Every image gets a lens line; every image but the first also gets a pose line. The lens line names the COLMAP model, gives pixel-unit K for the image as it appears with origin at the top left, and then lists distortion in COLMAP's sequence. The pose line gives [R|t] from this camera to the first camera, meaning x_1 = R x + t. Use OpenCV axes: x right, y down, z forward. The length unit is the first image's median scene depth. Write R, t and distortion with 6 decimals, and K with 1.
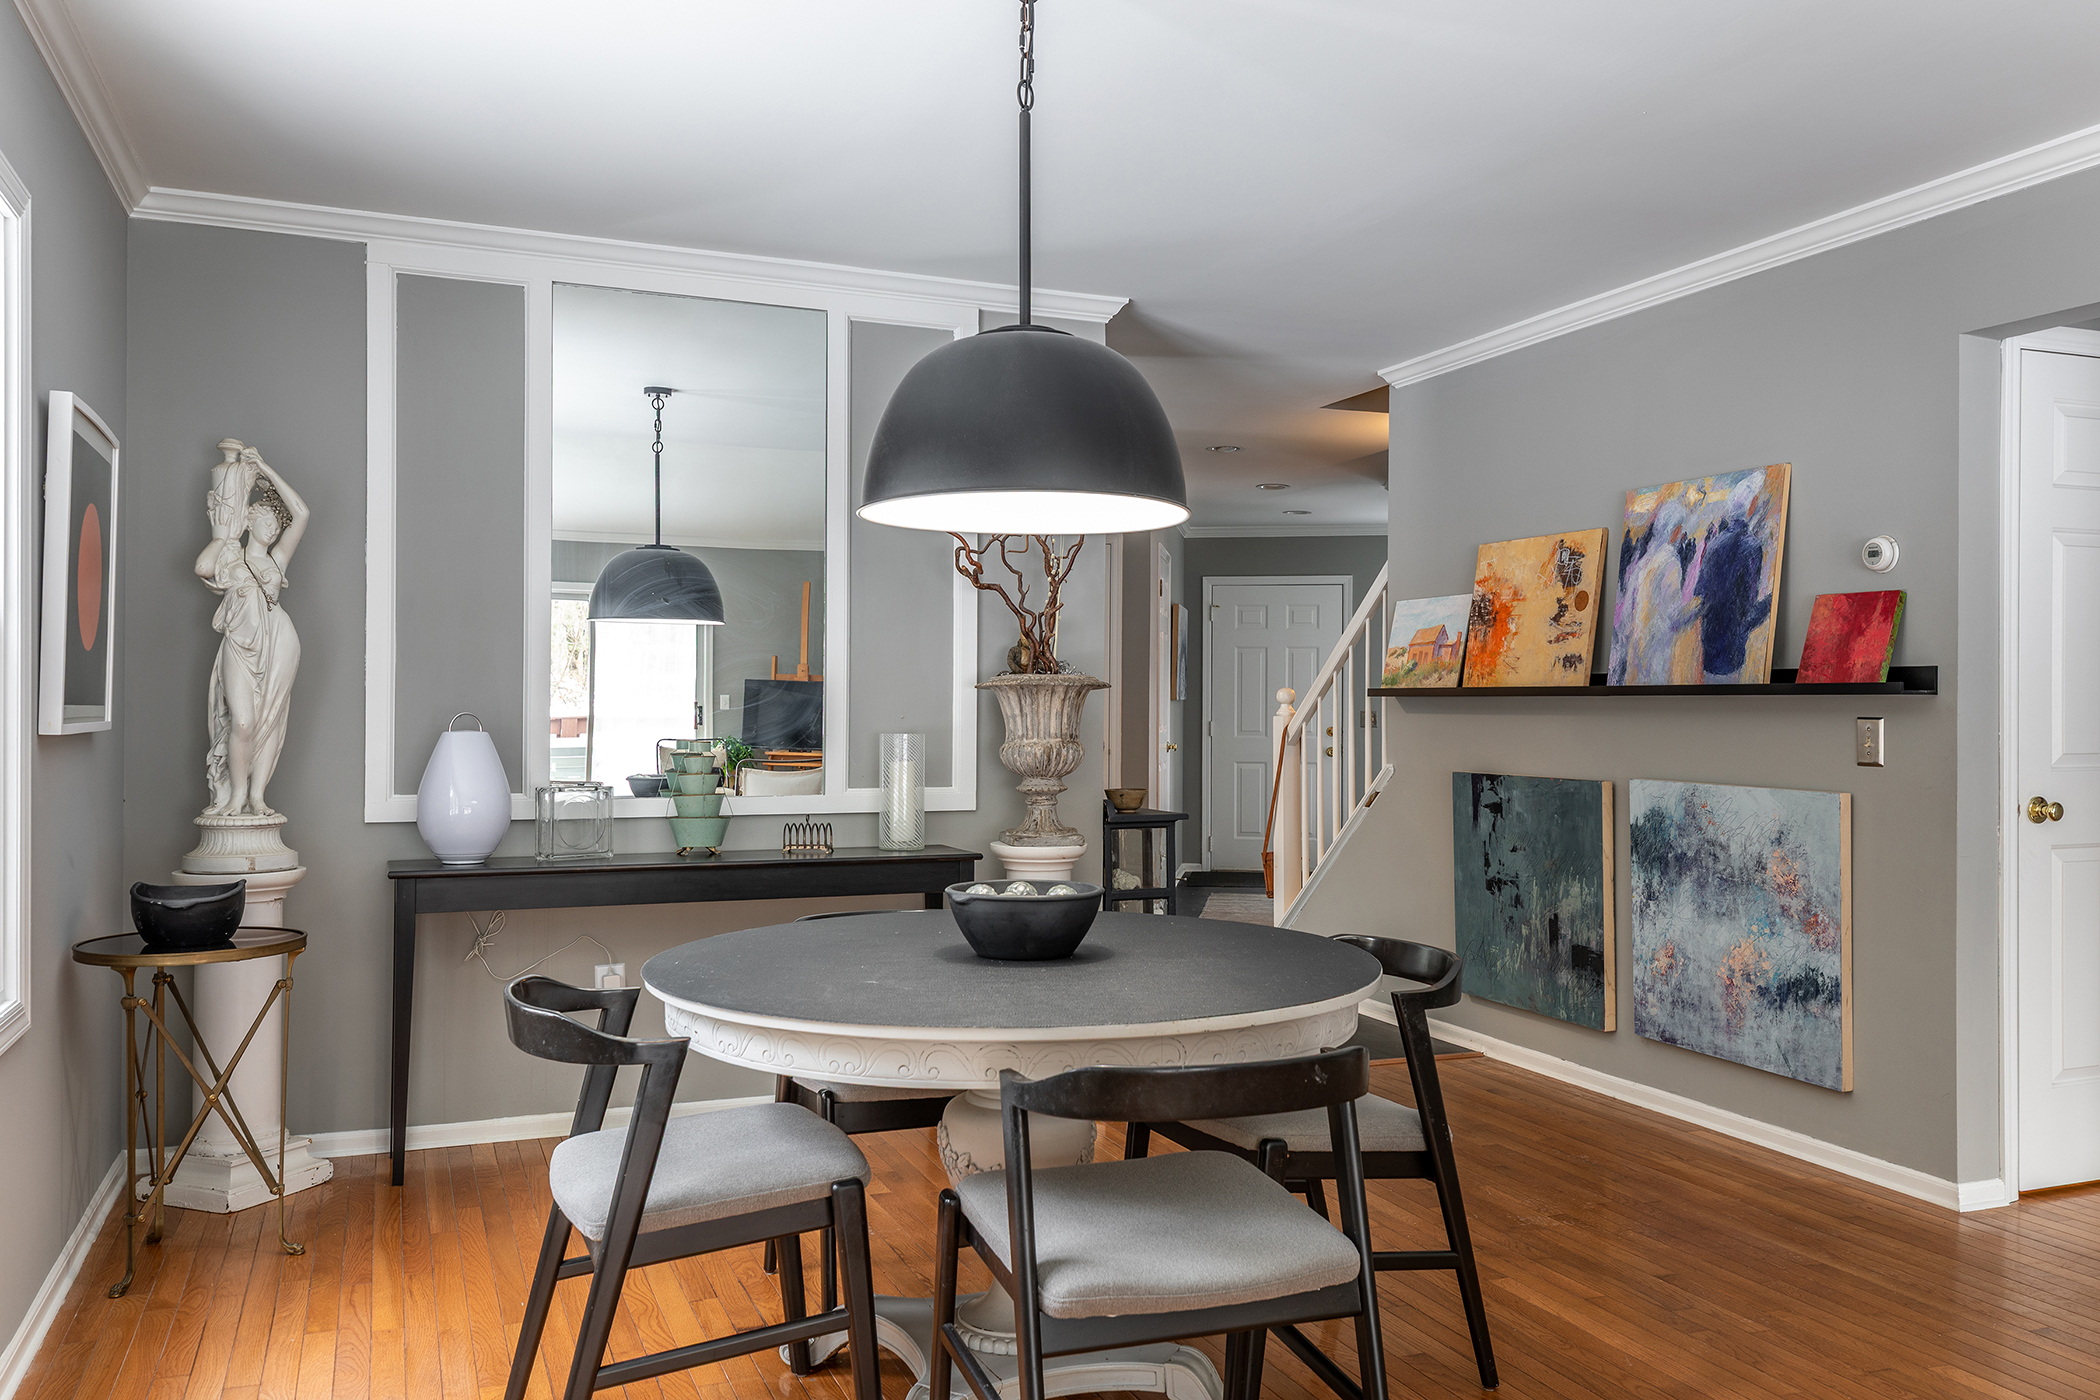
lens RADIAL K [[1664.7, 0, 1051.6], [0, 1664.7, 690.0], [0, 0, 1]] dist [0.009194, 0.002036]
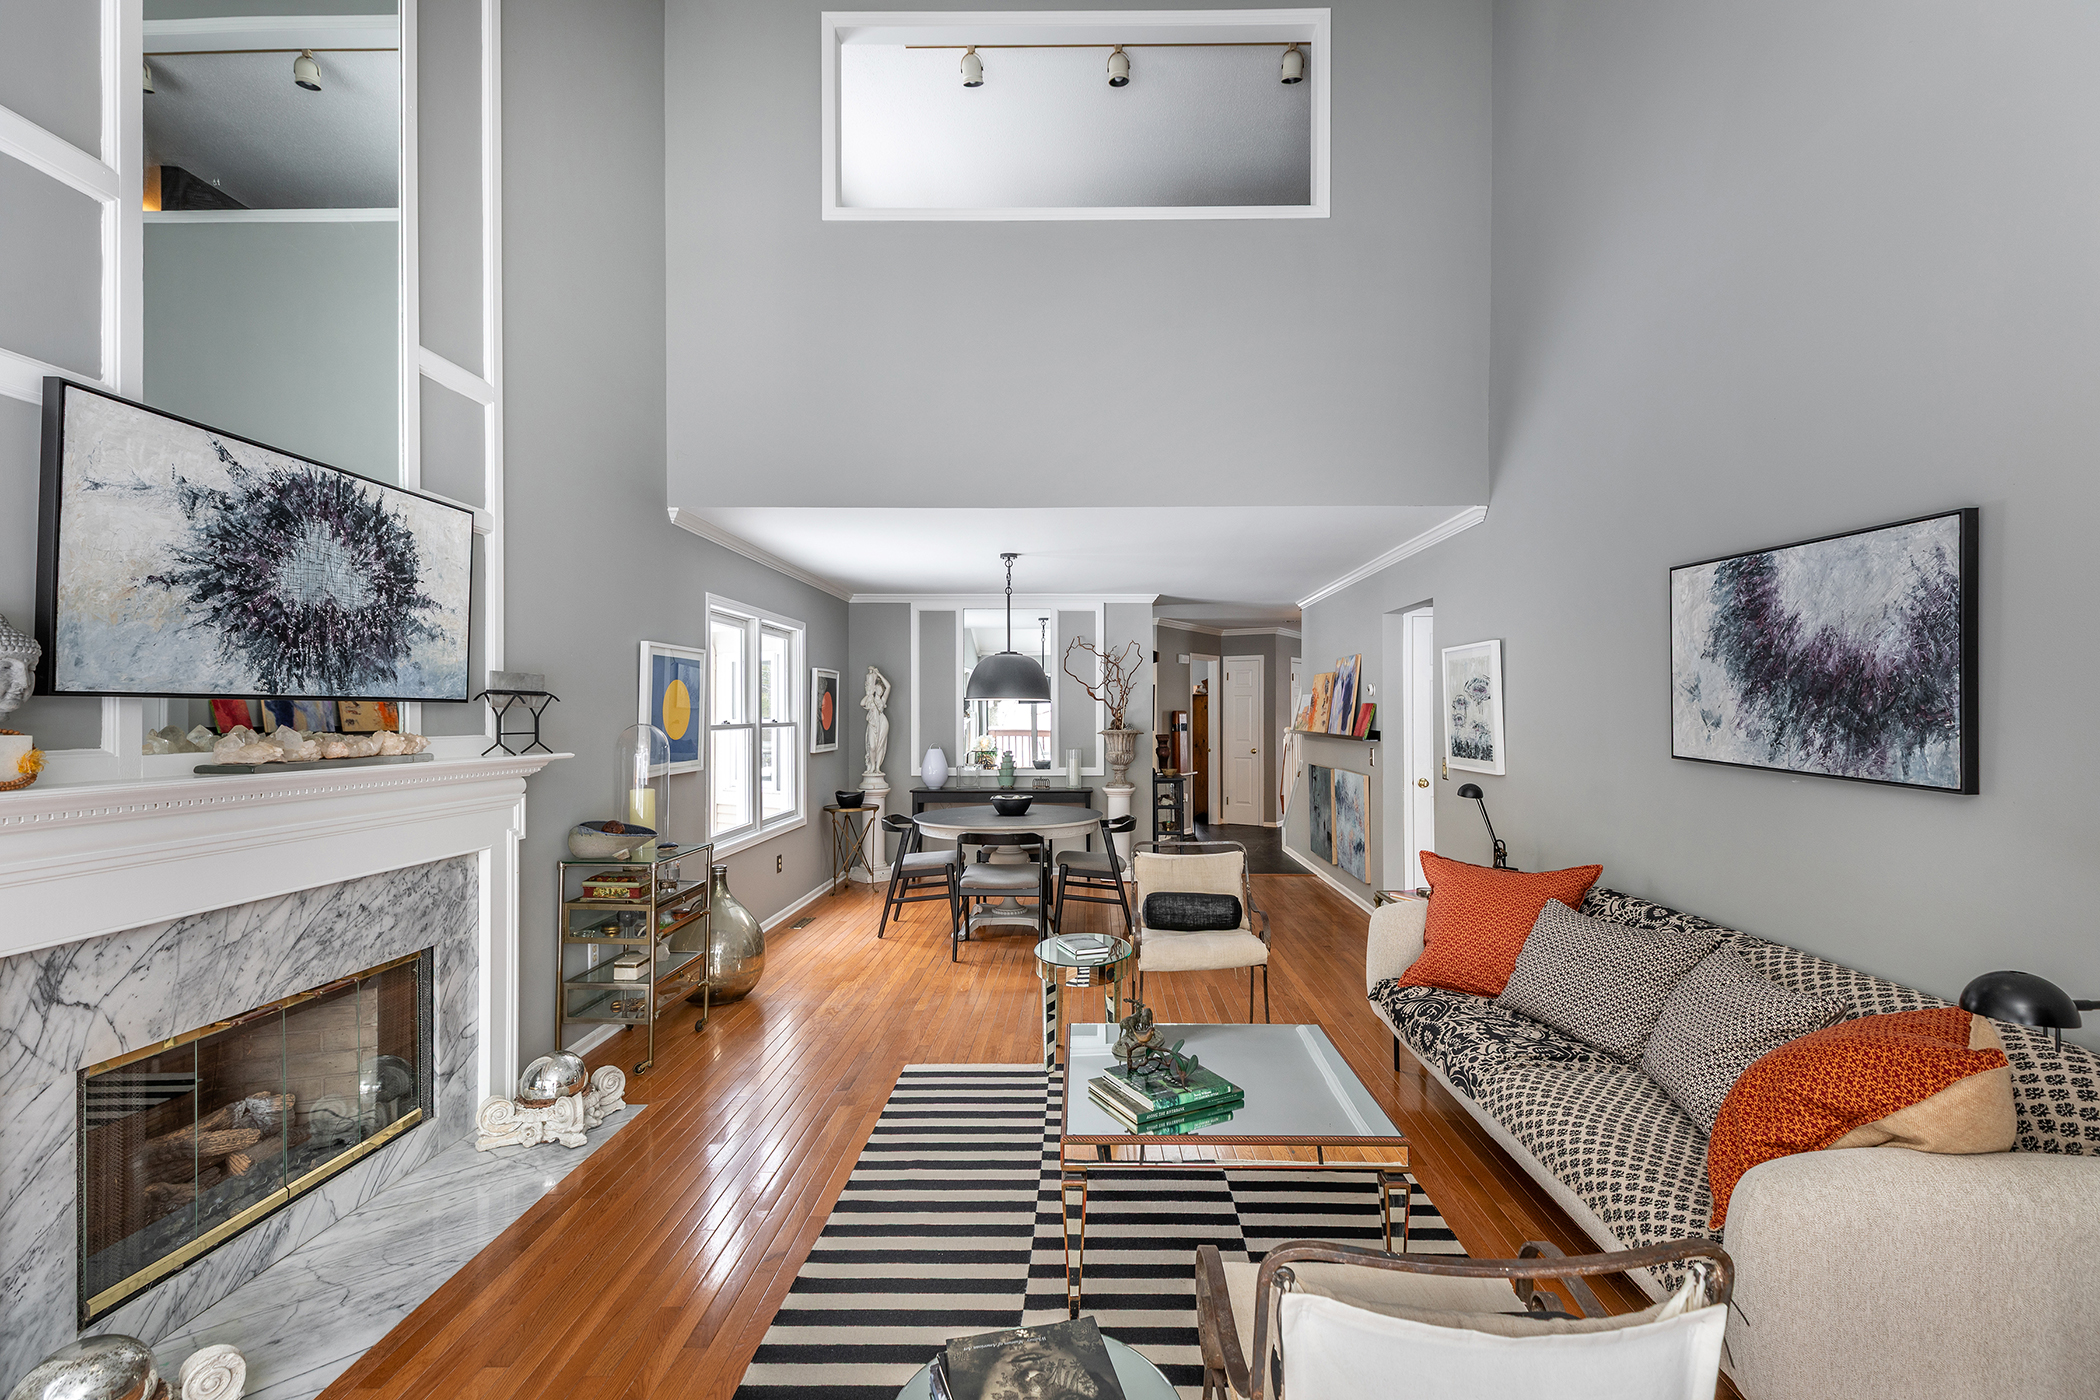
lens RADIAL K [[966.9, 0, 1070.2], [0, 966.9, 705.4], [0, 0, 1]] dist [0.014495, -0.000276]
pose [[0.917287, -0.010754, -0.398082, 0.673827], [0.011714, 0.999931, -0.000021, -0.060120], [0.398055, -0.004644, 0.917350, -0.671817]]
